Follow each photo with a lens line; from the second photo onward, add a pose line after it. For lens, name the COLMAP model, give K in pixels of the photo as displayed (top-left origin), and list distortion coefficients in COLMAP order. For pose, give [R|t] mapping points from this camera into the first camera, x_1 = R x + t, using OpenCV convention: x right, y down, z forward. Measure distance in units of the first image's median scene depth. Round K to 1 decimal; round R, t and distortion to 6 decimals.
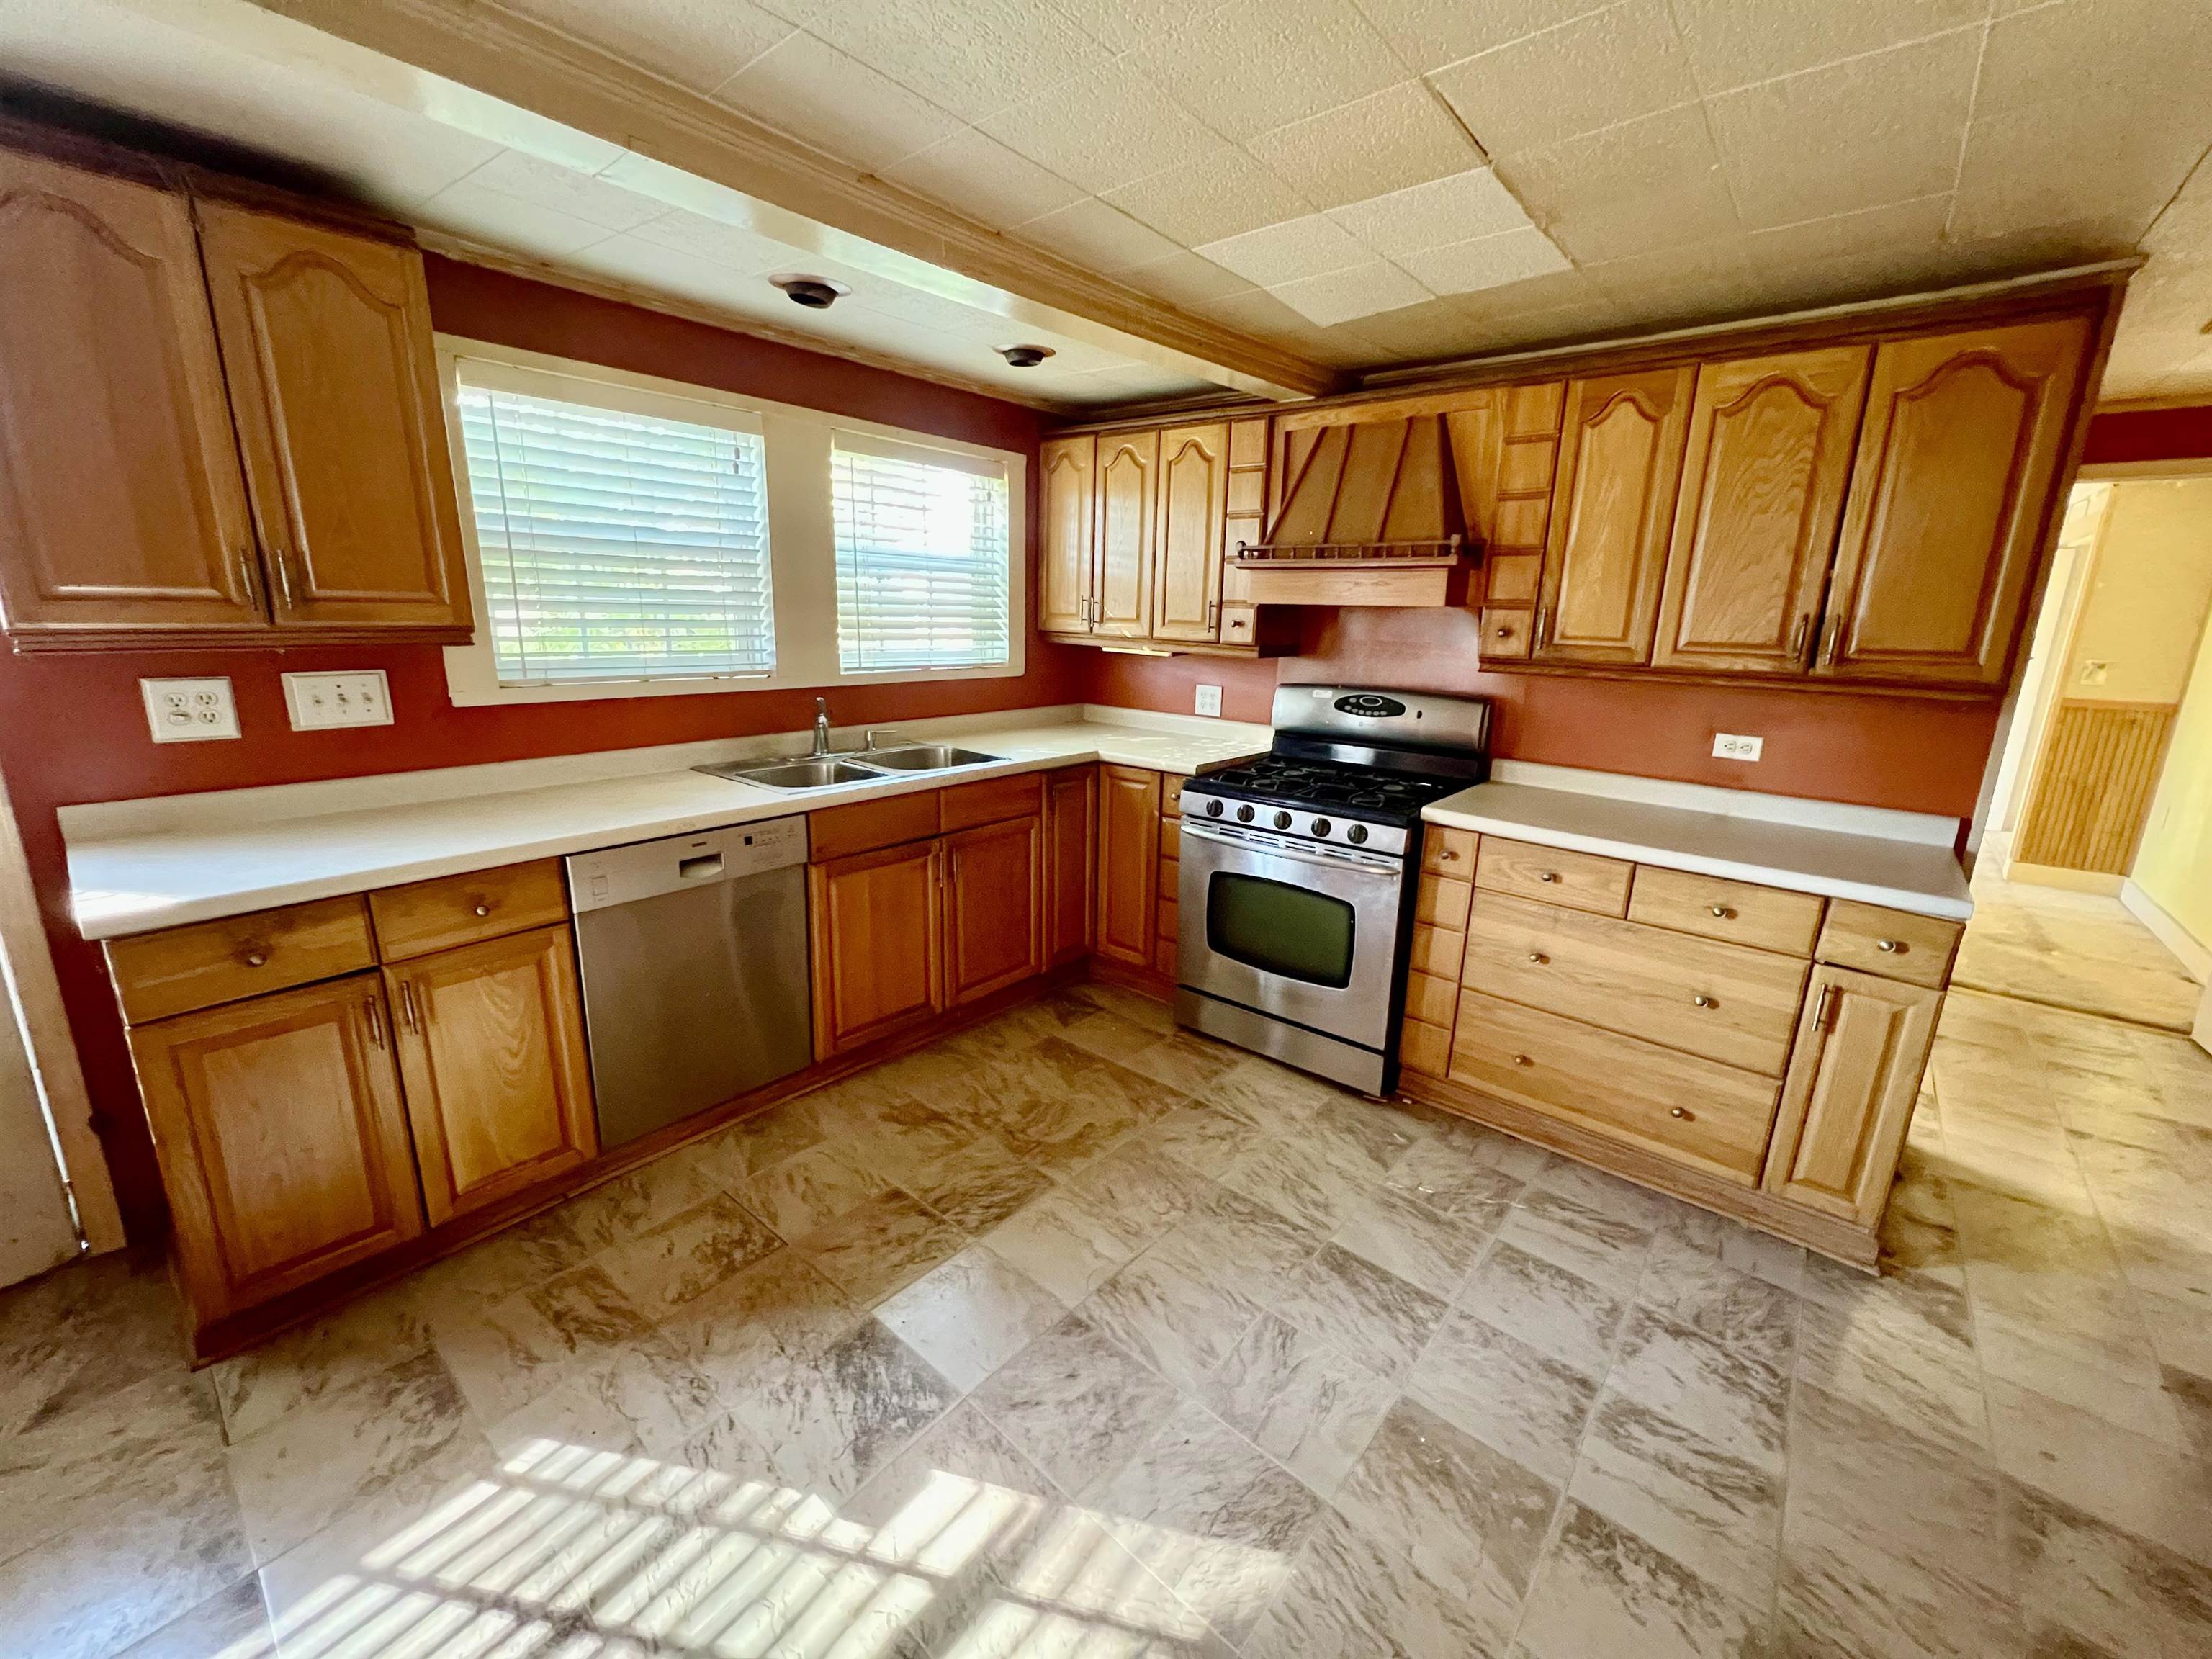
lens RADIAL K [[888.4, 0, 1100.4], [0, 888.4, 825.0], [0, 0, 1]] dist [-0.003746, 0.000415]
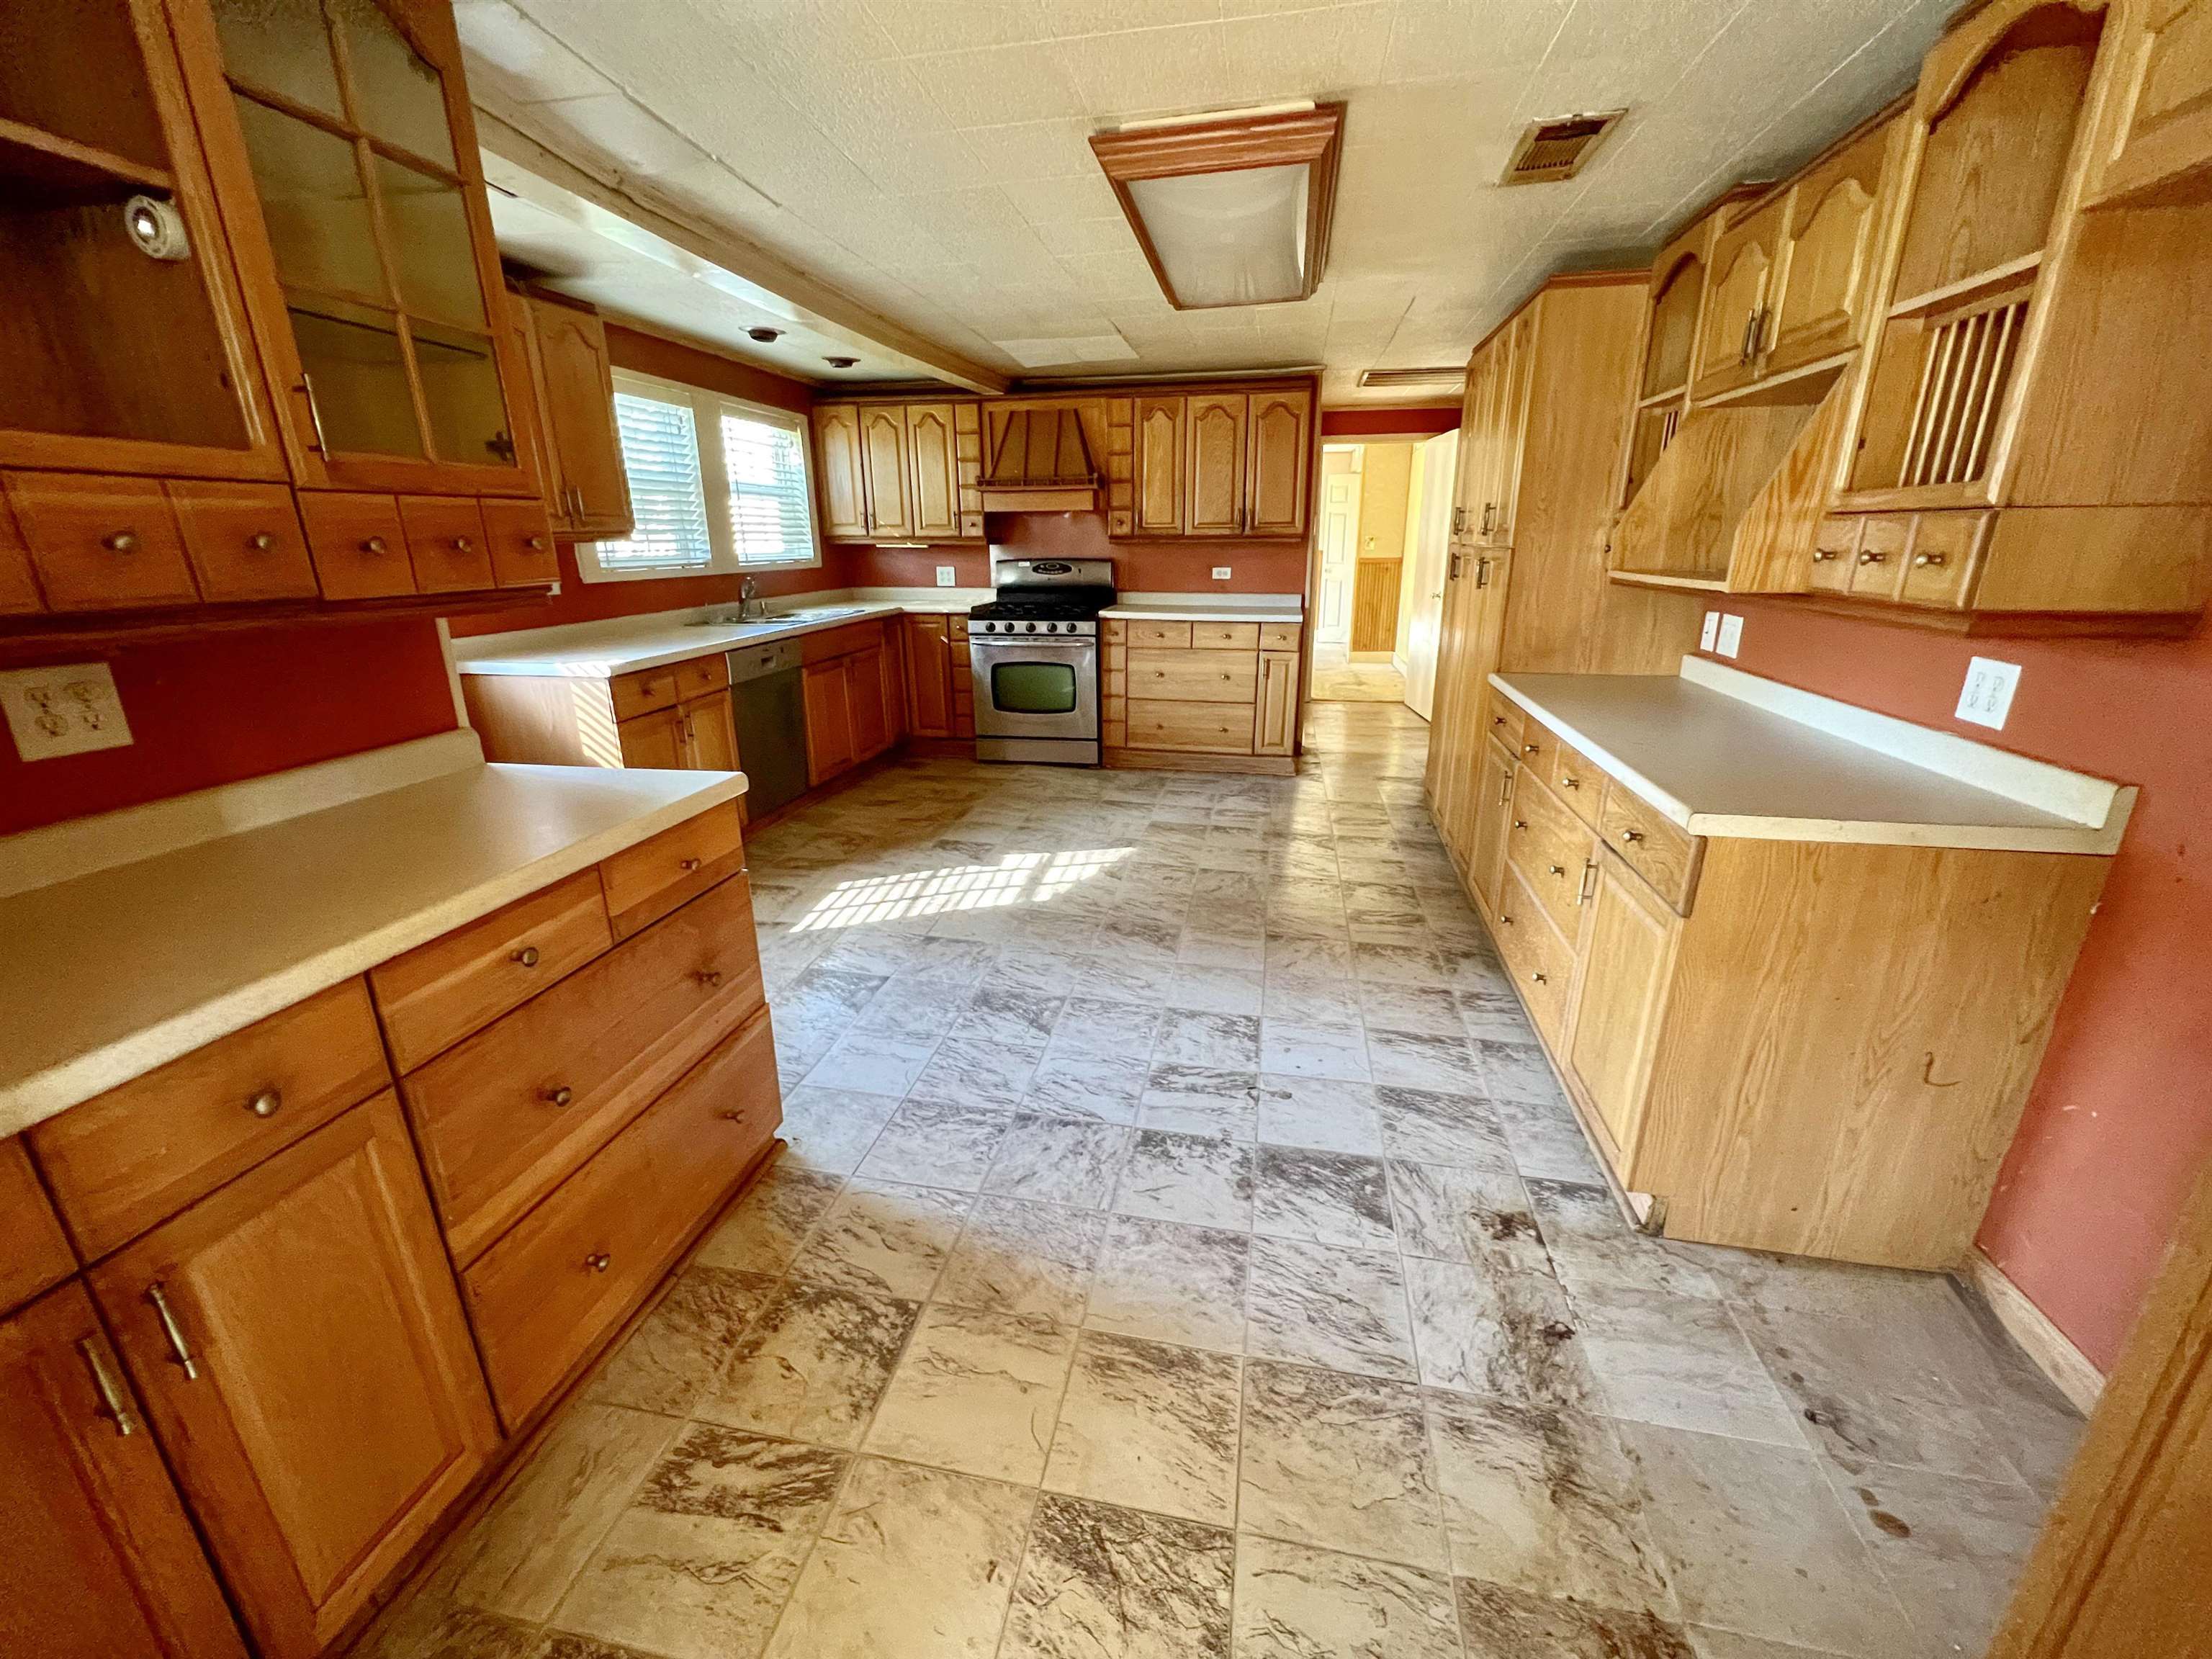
lens RADIAL K [[888.4, 0, 1102.2], [0, 888.4, 822.5], [0, 0, 1]] dist [-0.003746, 0.000415]
pose [[0.873062, -0.180000, 0.453170, -0.666356], [0.144284, 0.983118, 0.112526, 0.237690], [-0.465774, -0.032857, 0.884293, -0.849758]]
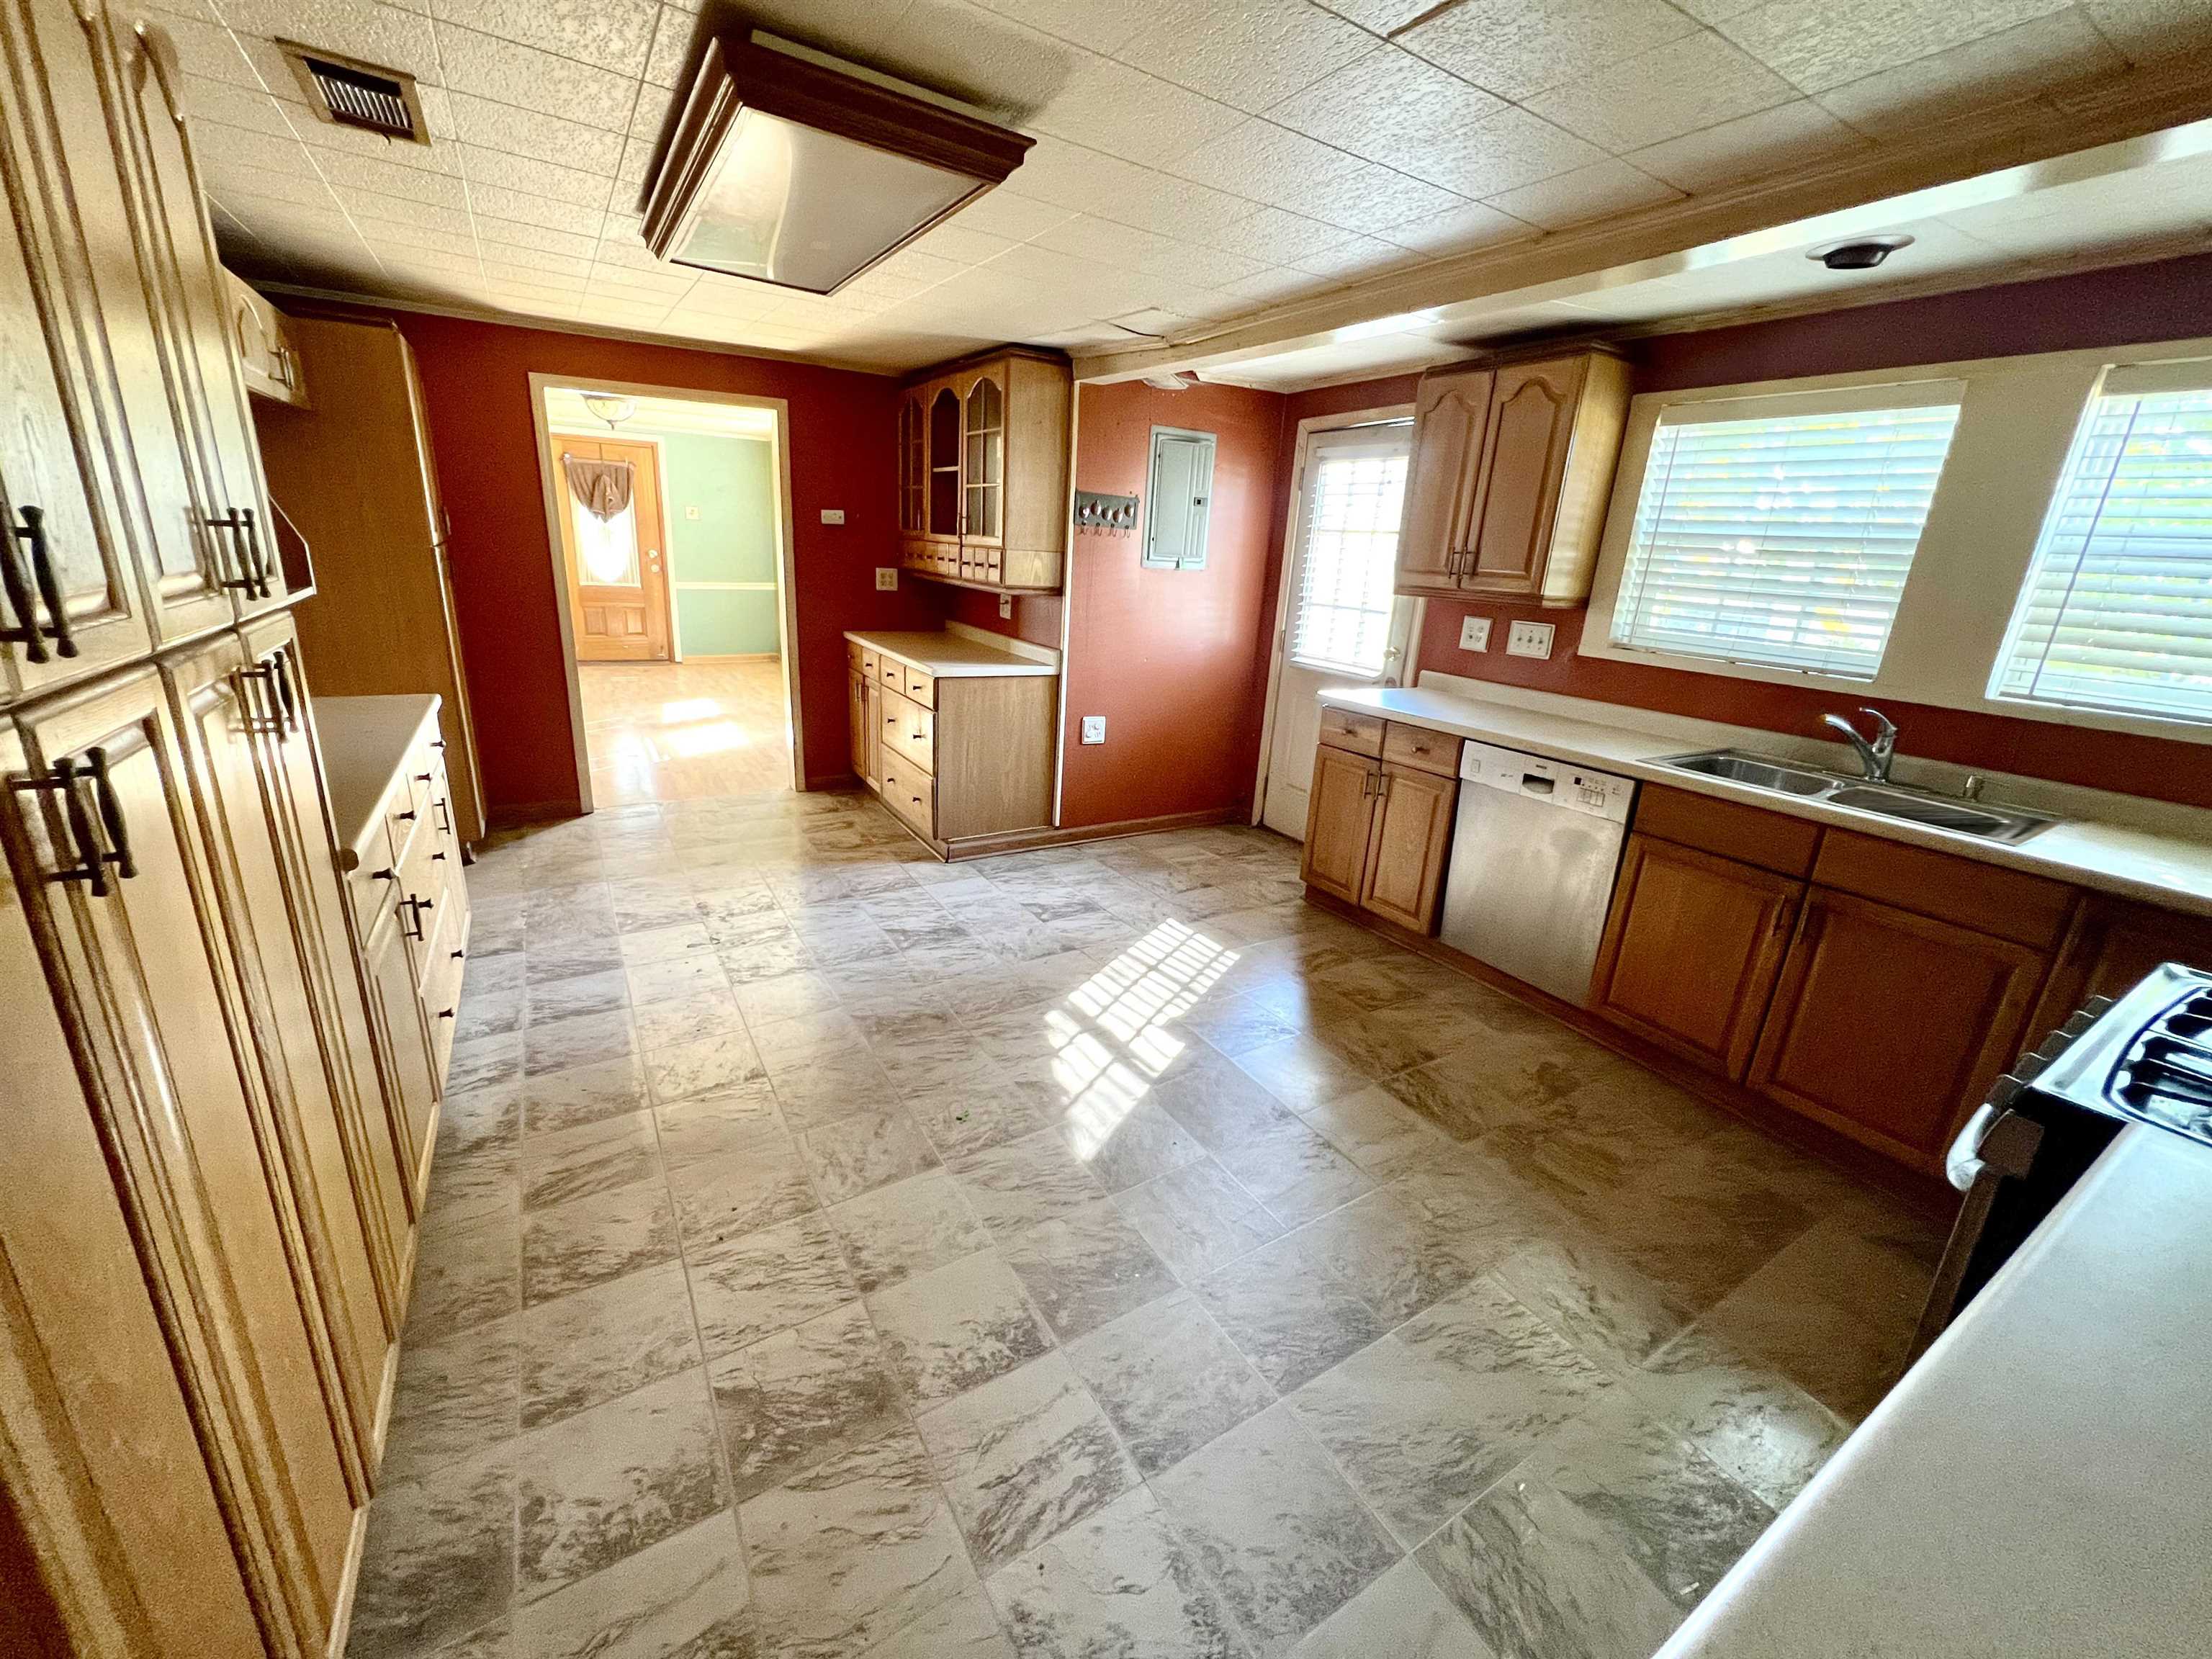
lens RADIAL K [[888.4, 0, 1112.2], [0, 888.4, 830.3], [0, 0, 1]] dist [-0.003746, 0.000415]
pose [[-0.310397, 0.251698, -0.916680, 0.858643], [-0.287888, 0.894135, 0.342990, -0.144296], [0.905966, 0.370364, -0.205076, 0.660015]]
